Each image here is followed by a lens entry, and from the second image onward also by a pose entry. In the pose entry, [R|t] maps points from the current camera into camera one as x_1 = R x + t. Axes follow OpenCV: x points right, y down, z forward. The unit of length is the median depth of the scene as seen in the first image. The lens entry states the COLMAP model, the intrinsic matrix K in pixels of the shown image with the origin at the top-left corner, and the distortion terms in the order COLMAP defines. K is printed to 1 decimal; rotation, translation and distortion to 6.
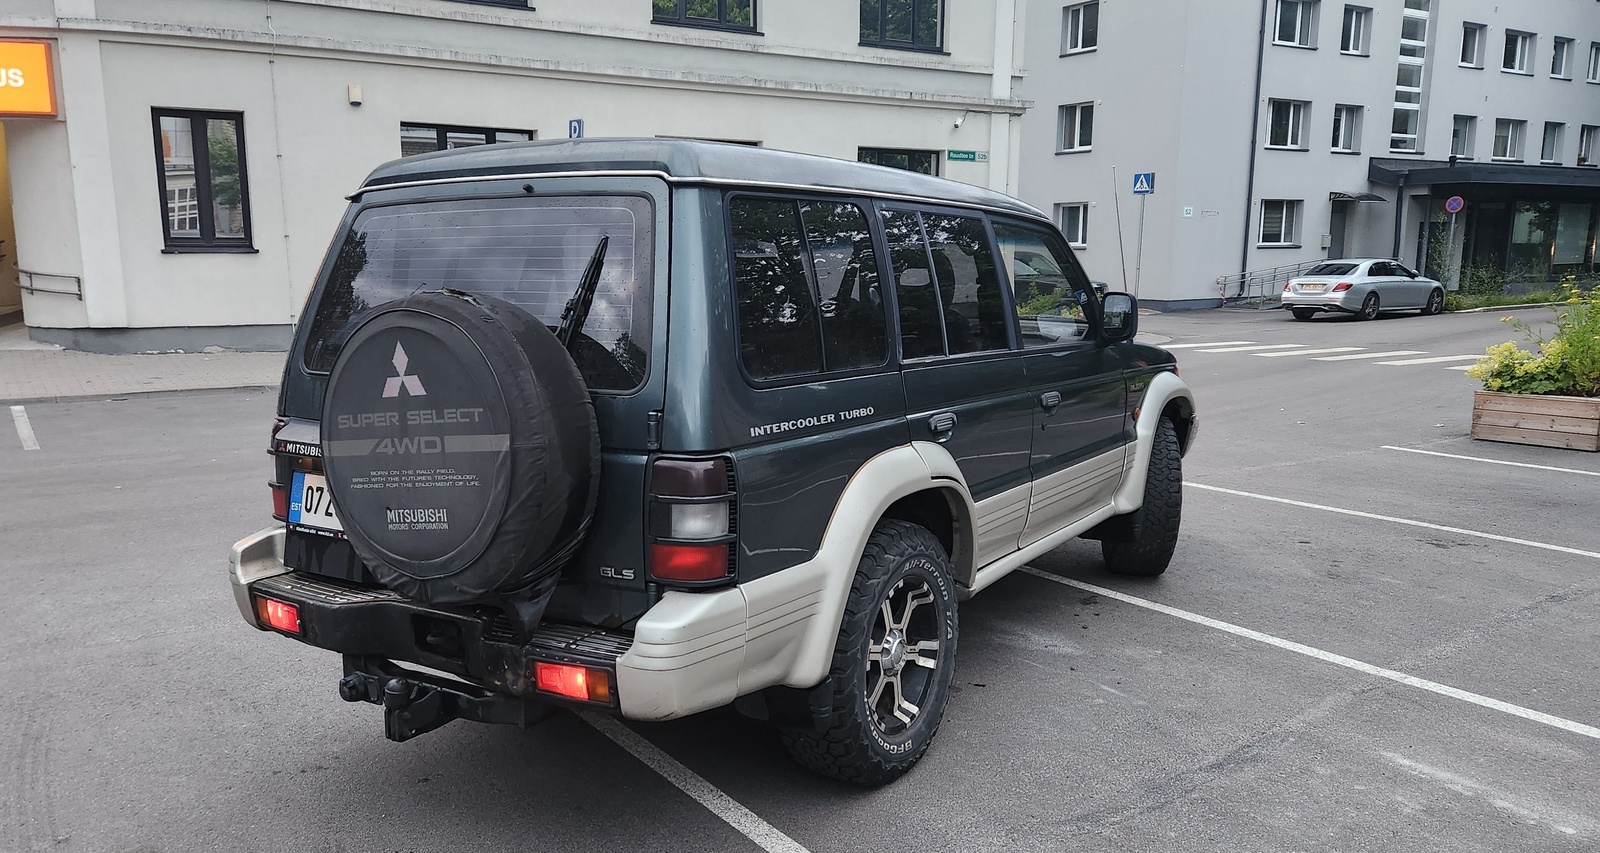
lens RADIAL K [[1275.6, 0, 804.3], [0, 1275.6, 429.2], [0, 0, 1]] dist [0.034176, -0.003637]
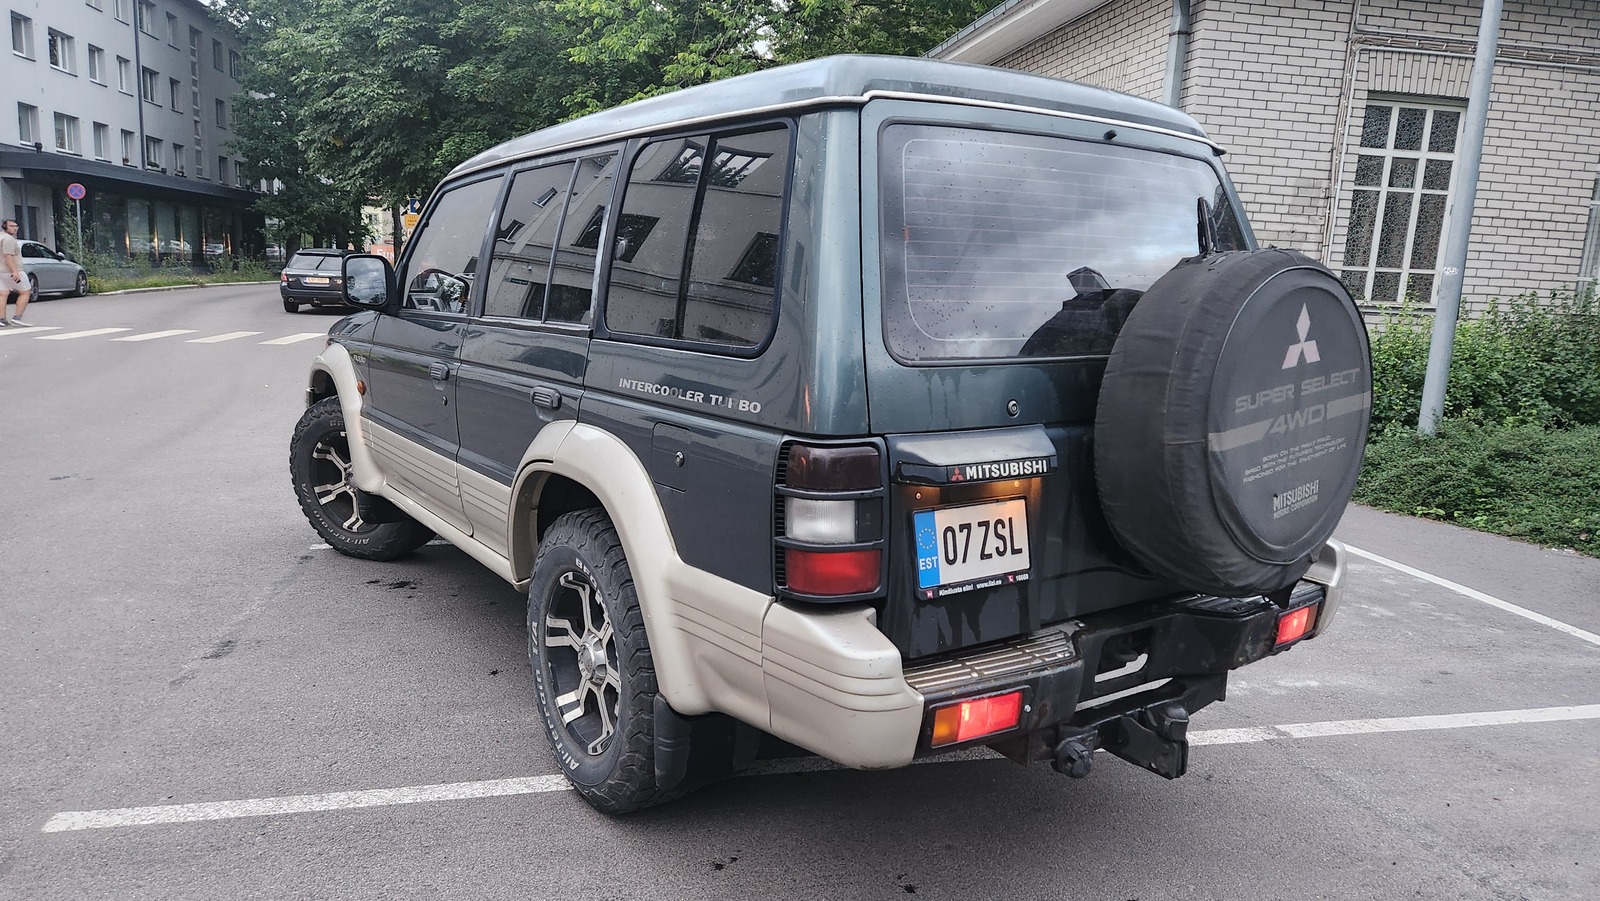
lens RADIAL K [[1081.5, 0, 802.0], [0, 1081.5, 445.7], [0, 0, 1]] dist [0.077760, -0.062385]
pose [[0.359911, -0.131387, 0.923689, -0.950098], [0.091178, 0.990249, 0.105327, -0.067804], [-0.928521, 0.046312, 0.368381, 0.859052]]
